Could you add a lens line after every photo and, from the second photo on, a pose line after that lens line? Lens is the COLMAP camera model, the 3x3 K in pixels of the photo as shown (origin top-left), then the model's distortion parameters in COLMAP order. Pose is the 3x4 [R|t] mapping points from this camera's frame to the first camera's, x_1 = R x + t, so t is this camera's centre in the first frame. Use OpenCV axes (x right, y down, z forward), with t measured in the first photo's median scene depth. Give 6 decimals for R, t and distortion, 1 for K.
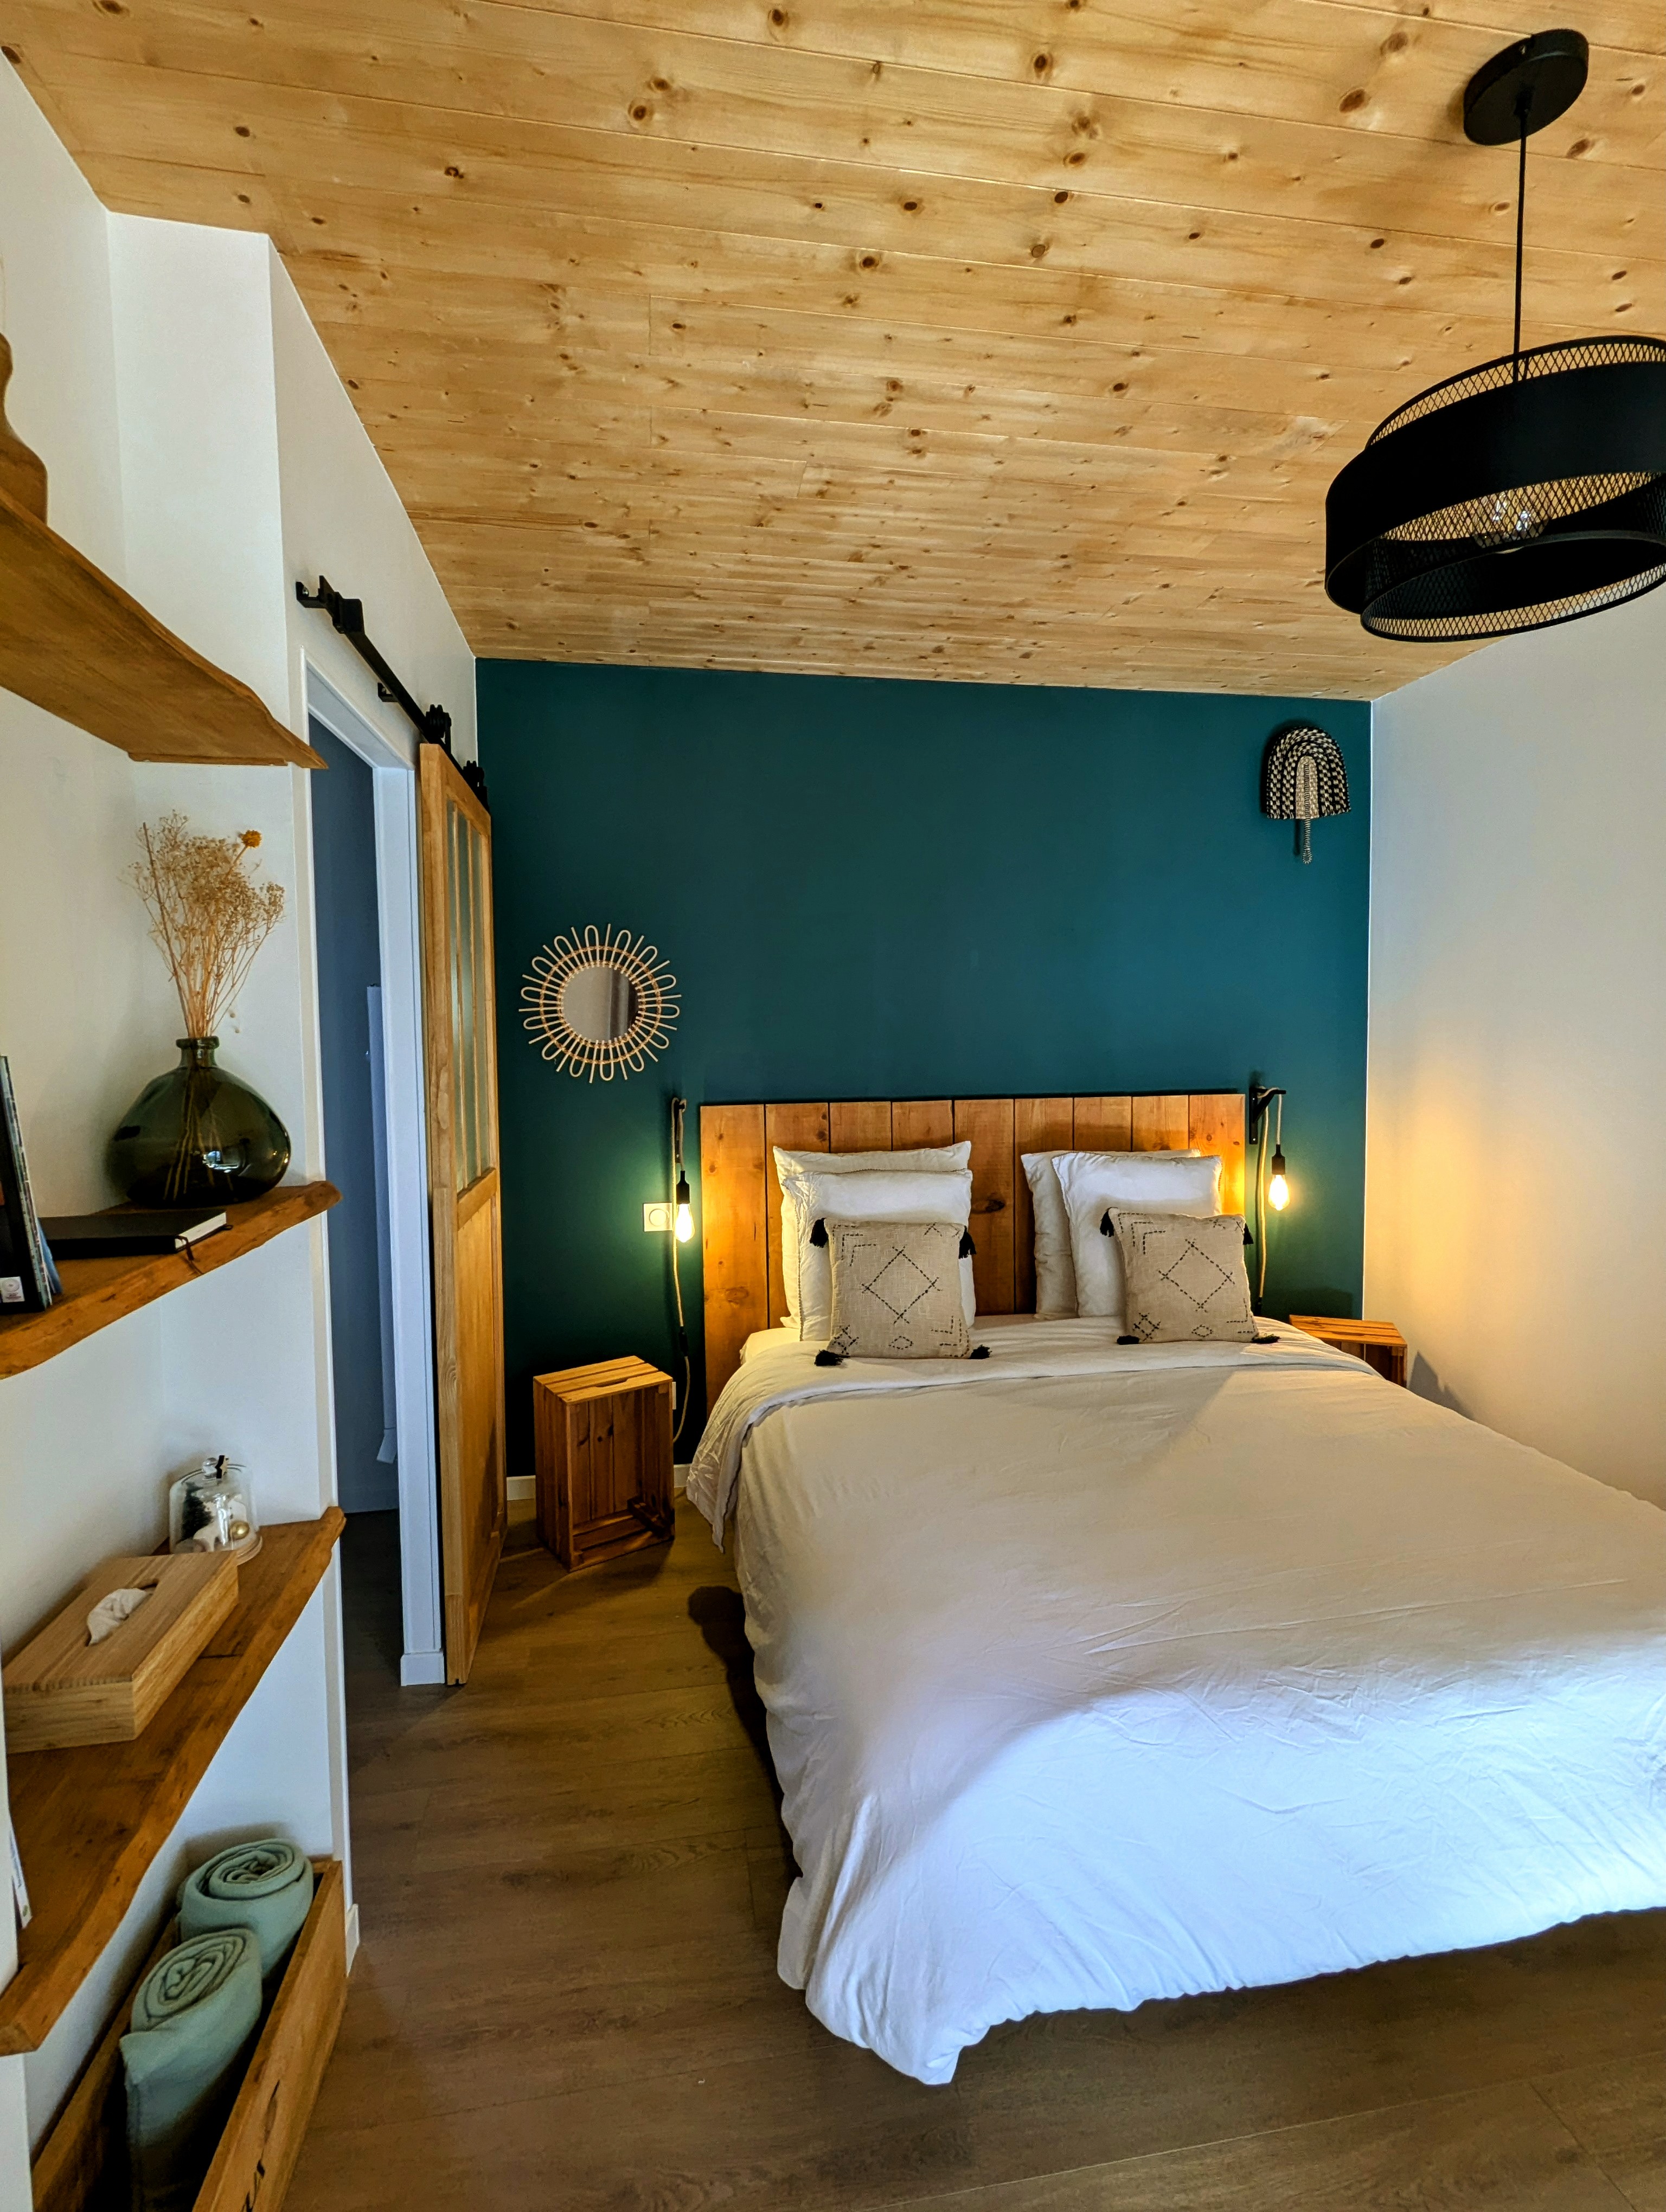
lens RADIAL K [[1055.4, 0, 833.8], [0, 1055.4, 1088.1], [0, 0, 1]] dist [0.003275, -0.001221]
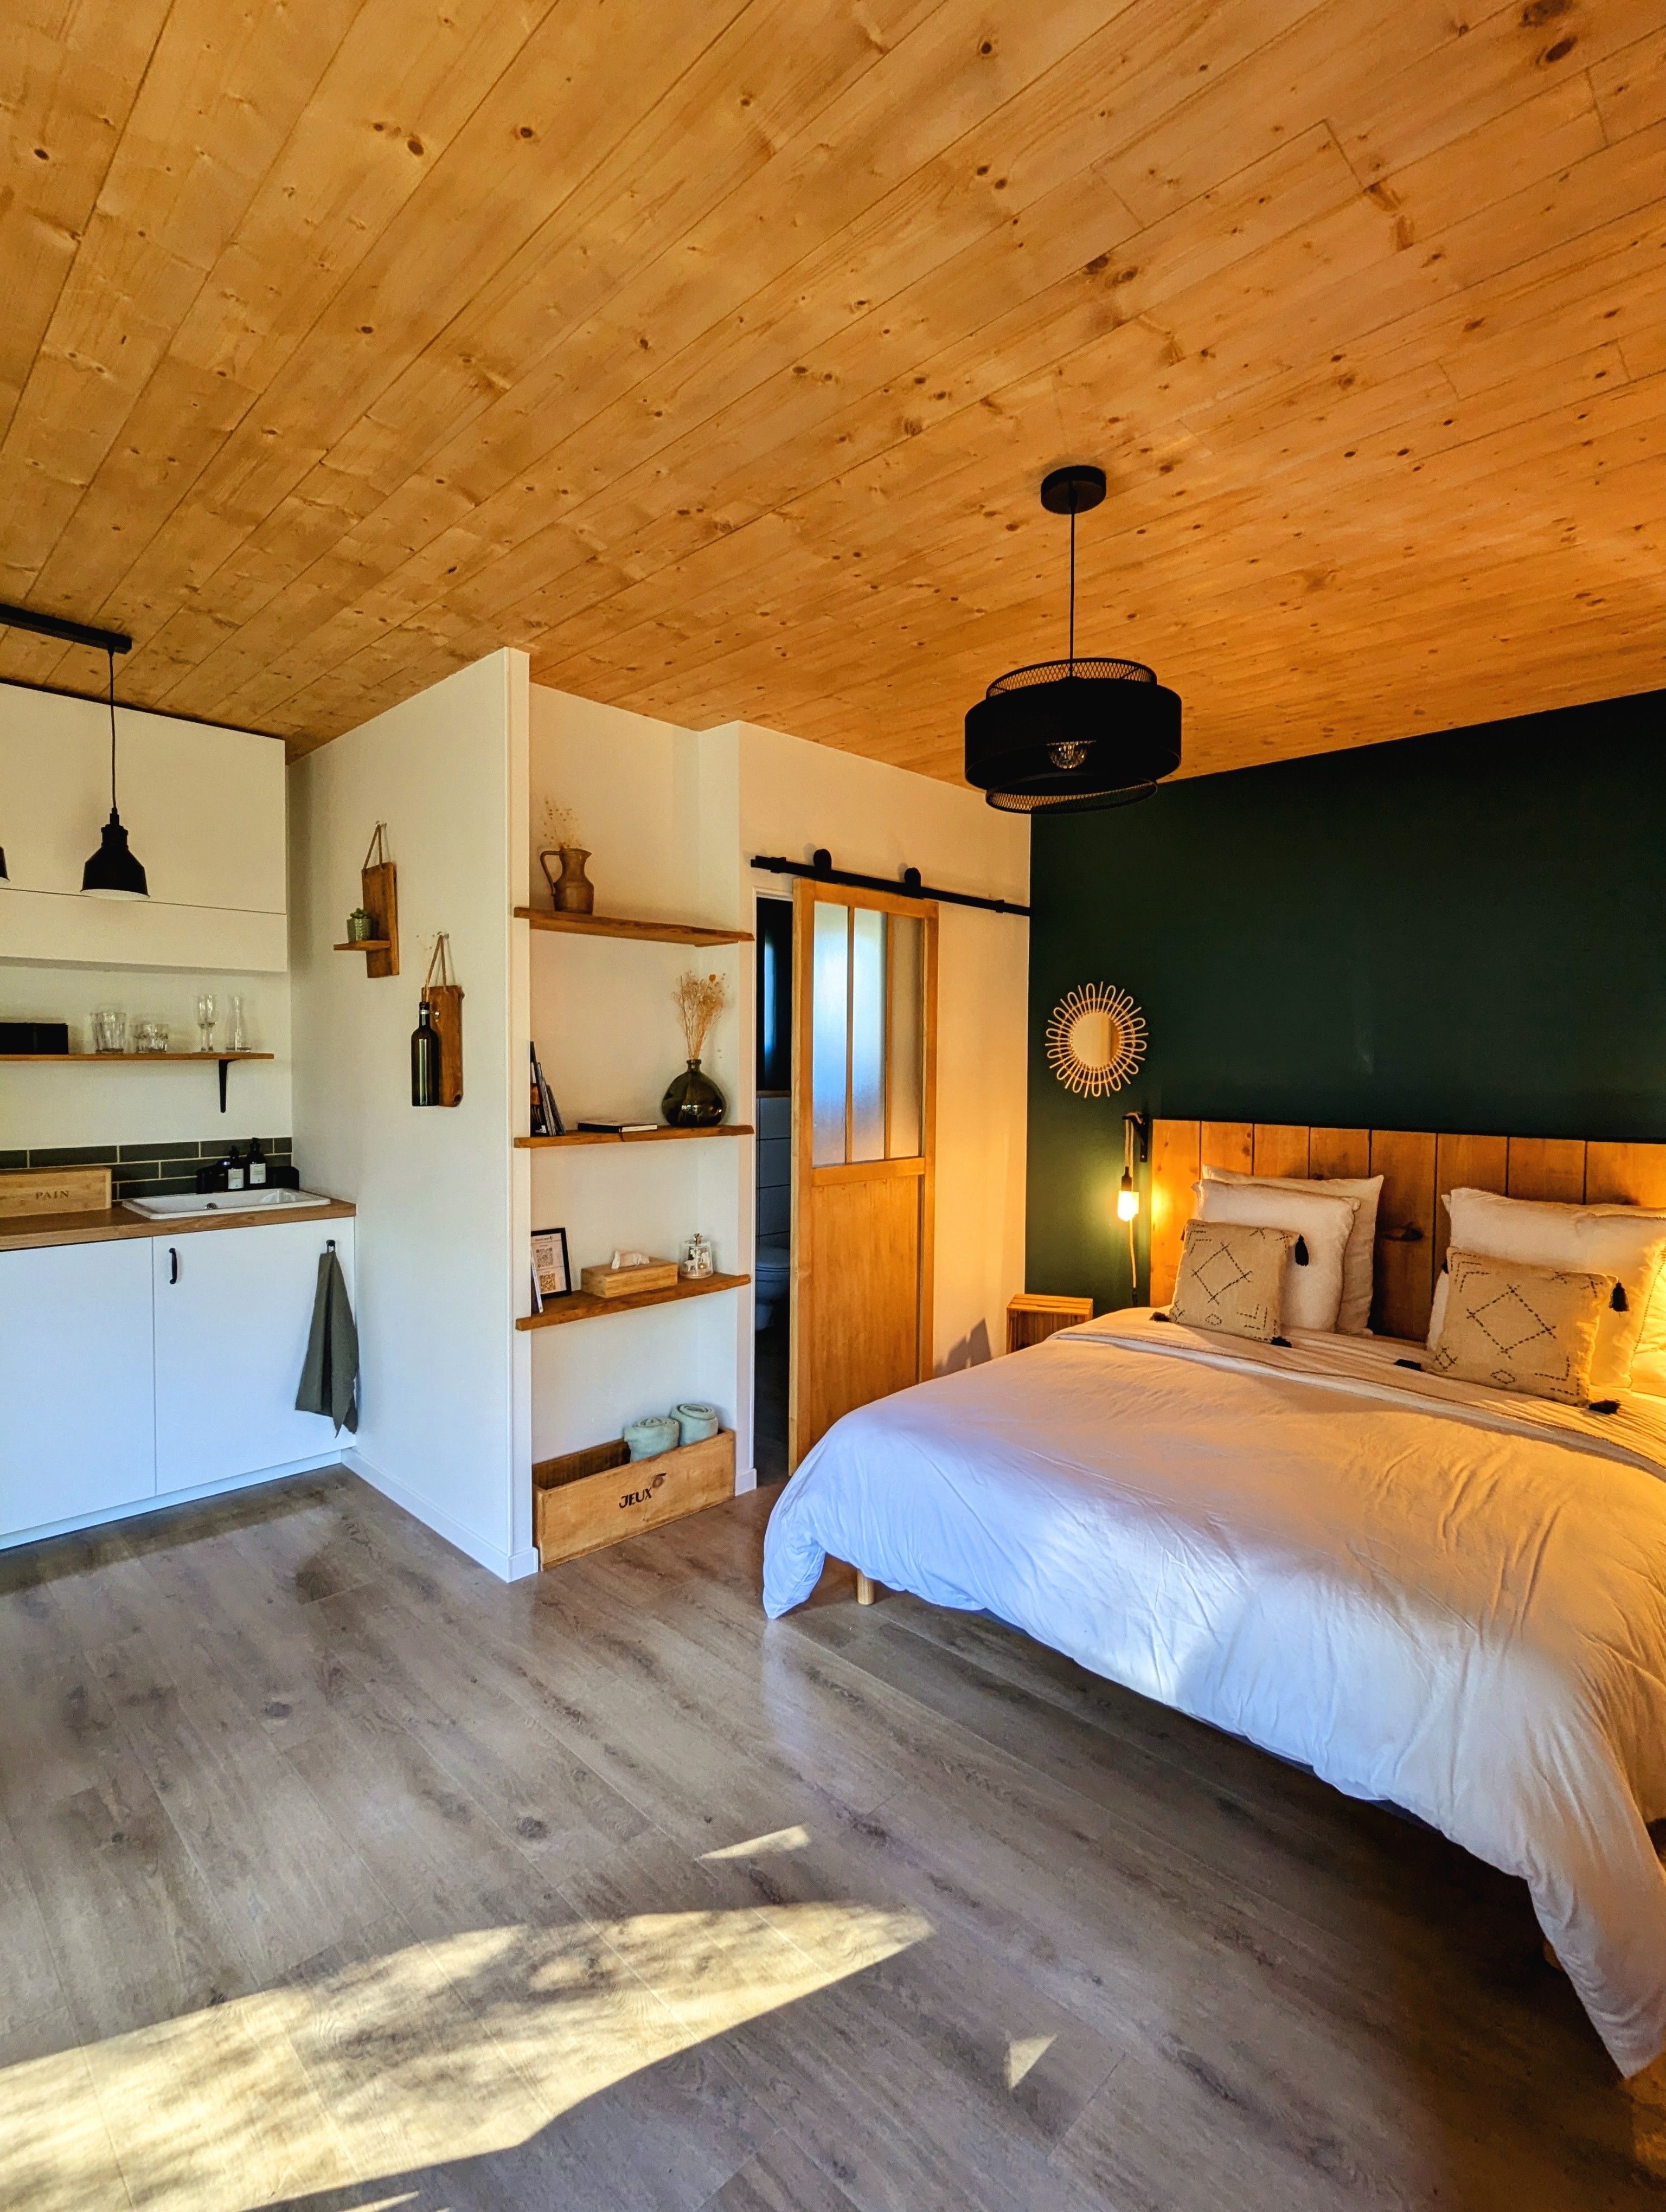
lens RADIAL K [[1055.4, 0, 828.3], [0, 1055.4, 1090.0], [0, 0, 1]] dist [0.003275, -0.001221]
pose [[0.577879, 0.040432, -0.815120, 0.700770], [-0.057370, 0.998314, 0.008847, -0.007581], [0.814104, 0.041651, 0.579224, -0.074848]]
